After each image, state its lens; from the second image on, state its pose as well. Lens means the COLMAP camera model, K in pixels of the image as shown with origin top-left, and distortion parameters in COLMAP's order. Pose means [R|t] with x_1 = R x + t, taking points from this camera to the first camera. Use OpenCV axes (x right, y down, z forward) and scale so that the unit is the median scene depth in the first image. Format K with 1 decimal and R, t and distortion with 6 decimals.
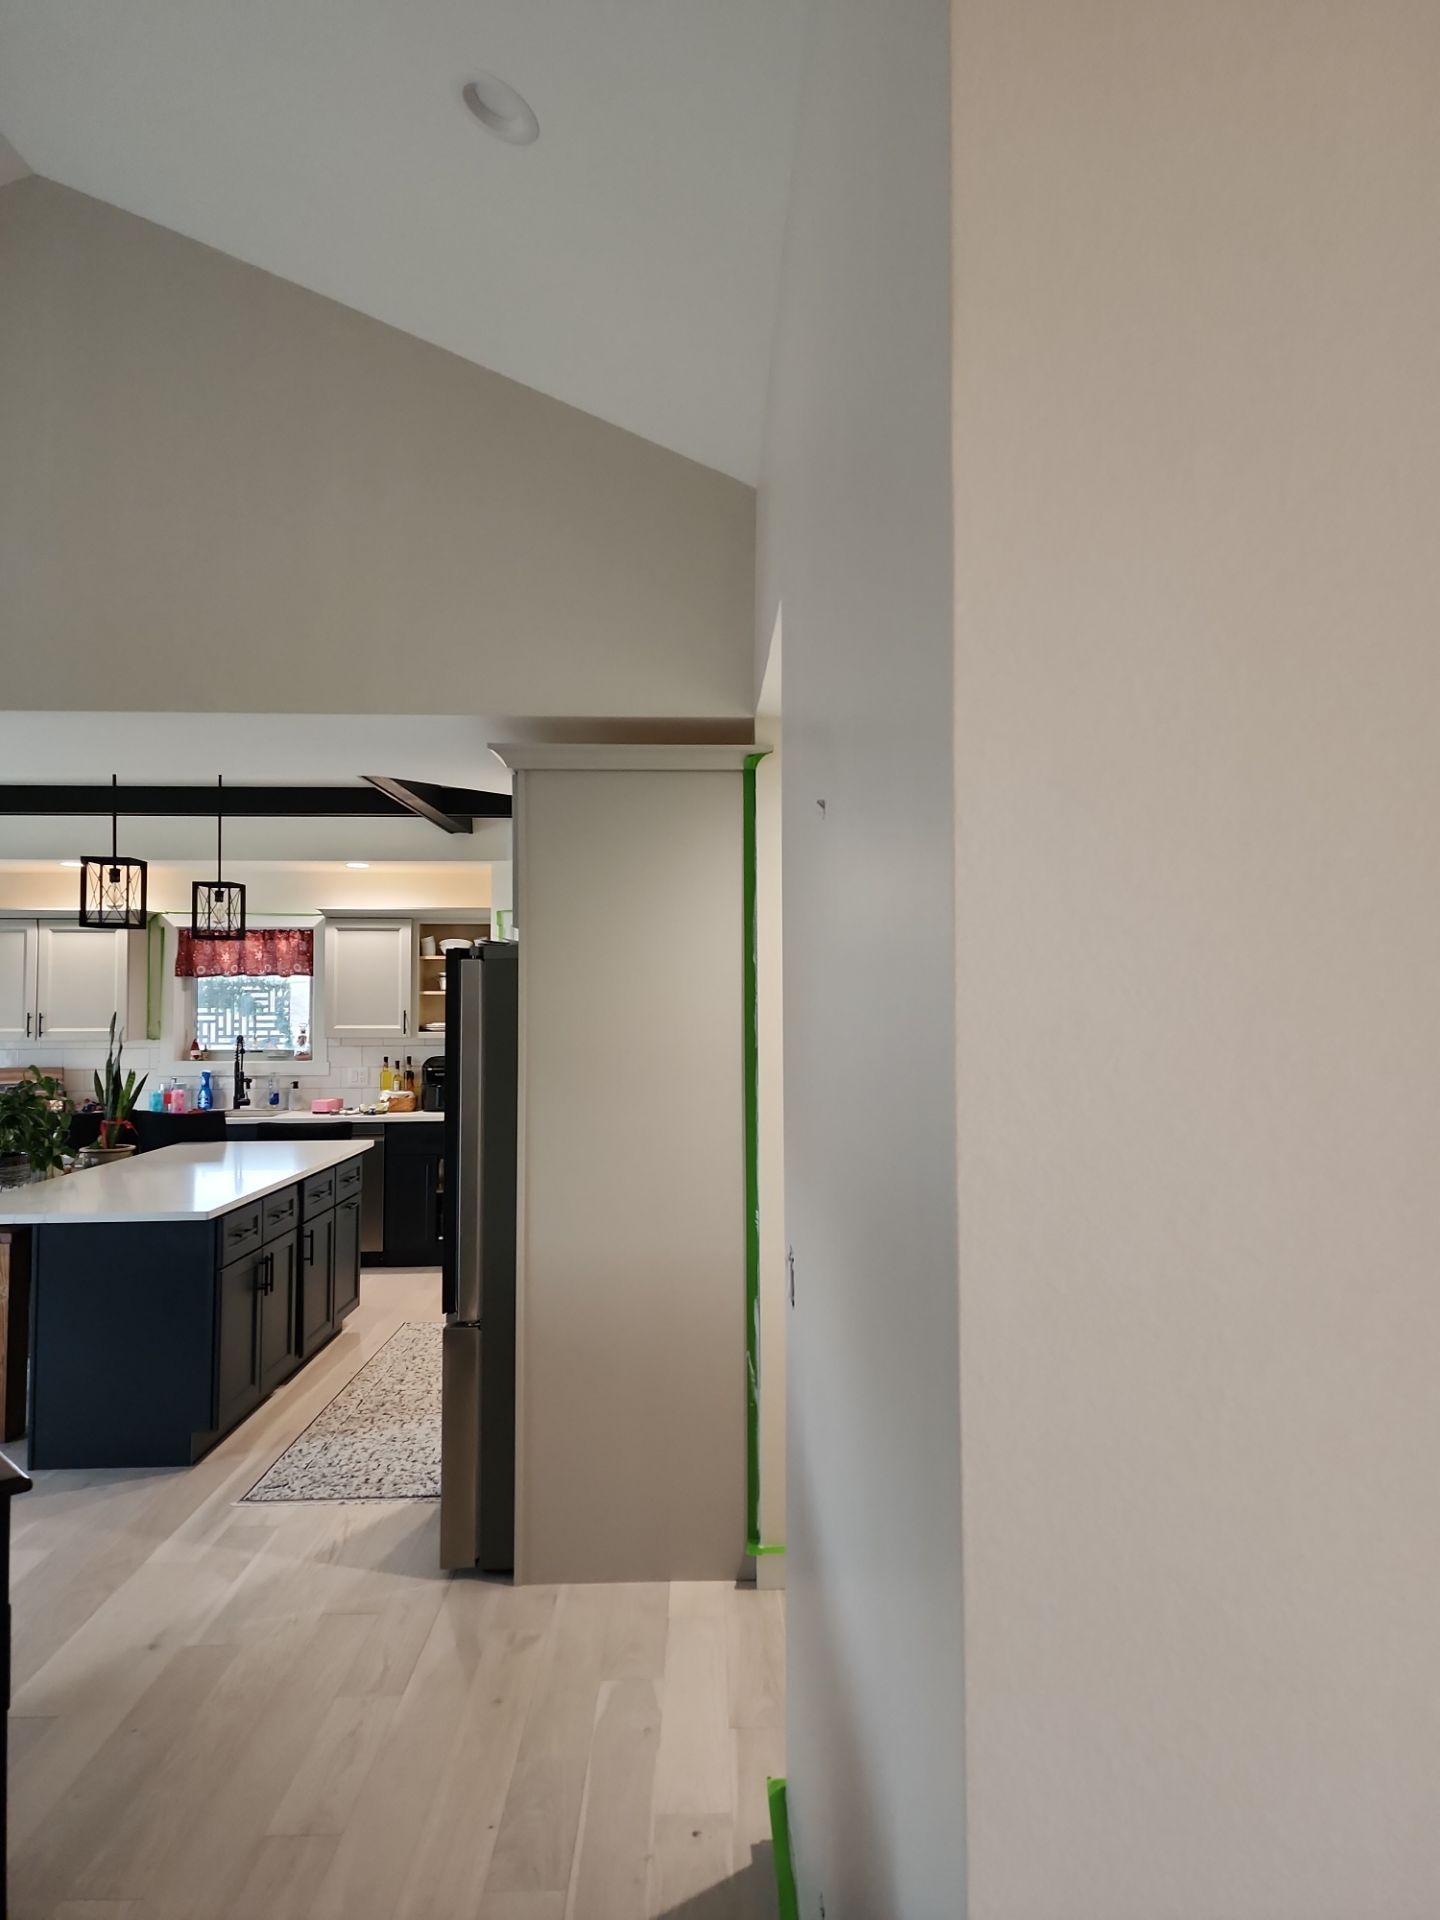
lens RADIAL K [[1273.3, 0, 736.7], [0, 1273.3, 956.3], [0, 0, 1]] dist [0.082385, -0.068104]
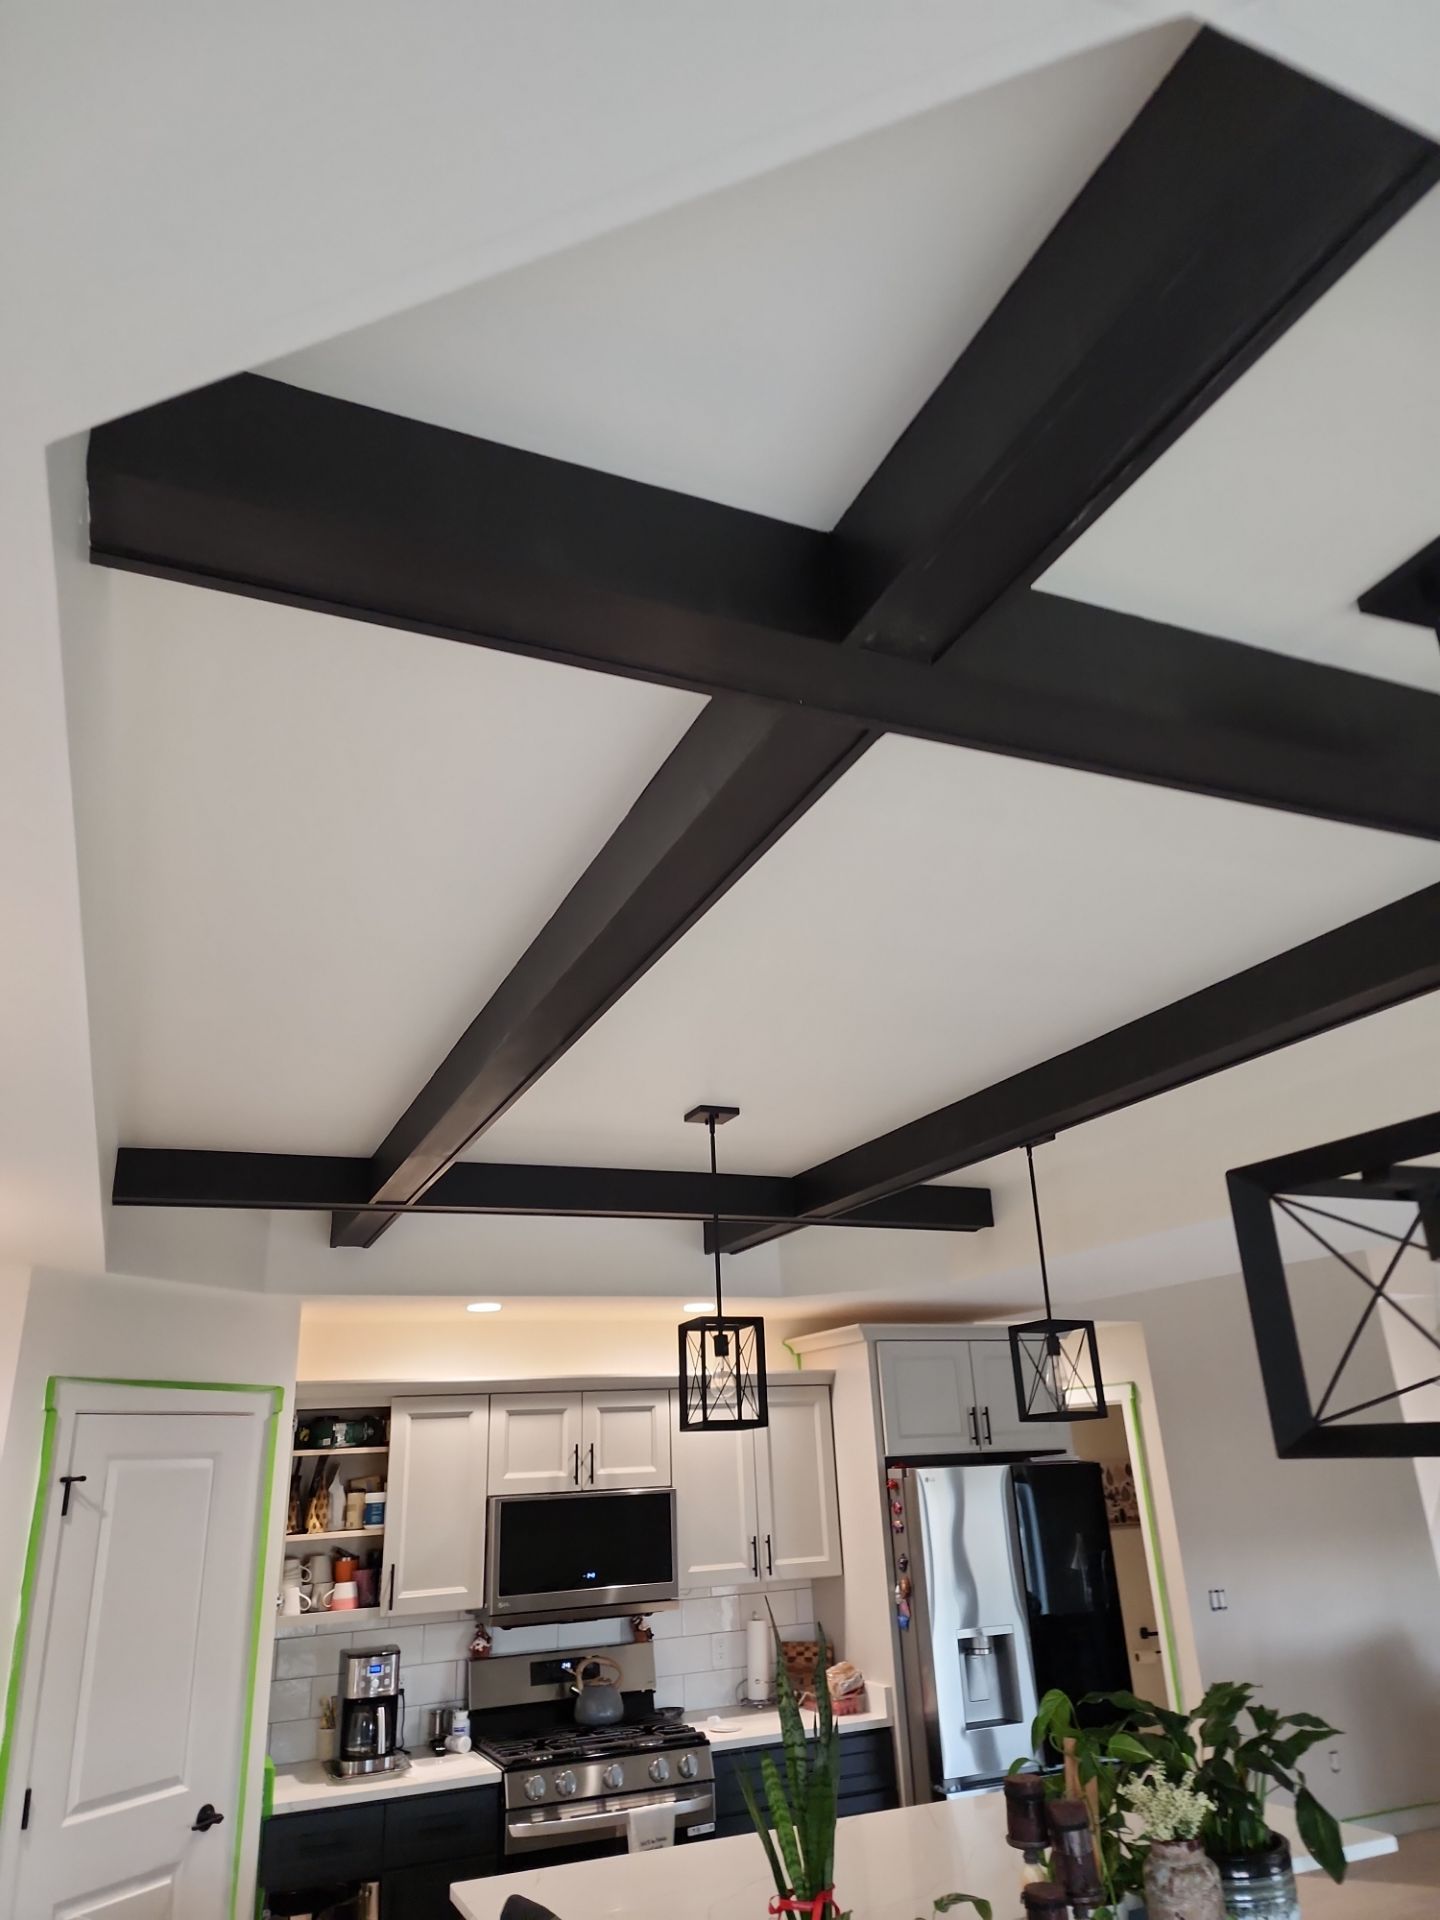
lens RADIAL K [[1273.3, 0, 731.8], [0, 1273.3, 987.8], [0, 0, 1]] dist [0.082385, -0.068104]
pose [[-0.372792, 0.340984, 0.862993, -0.702370], [0.013142, 0.931881, -0.362526, 0.006800], [-0.927822, -0.123805, -0.351879, 0.916160]]
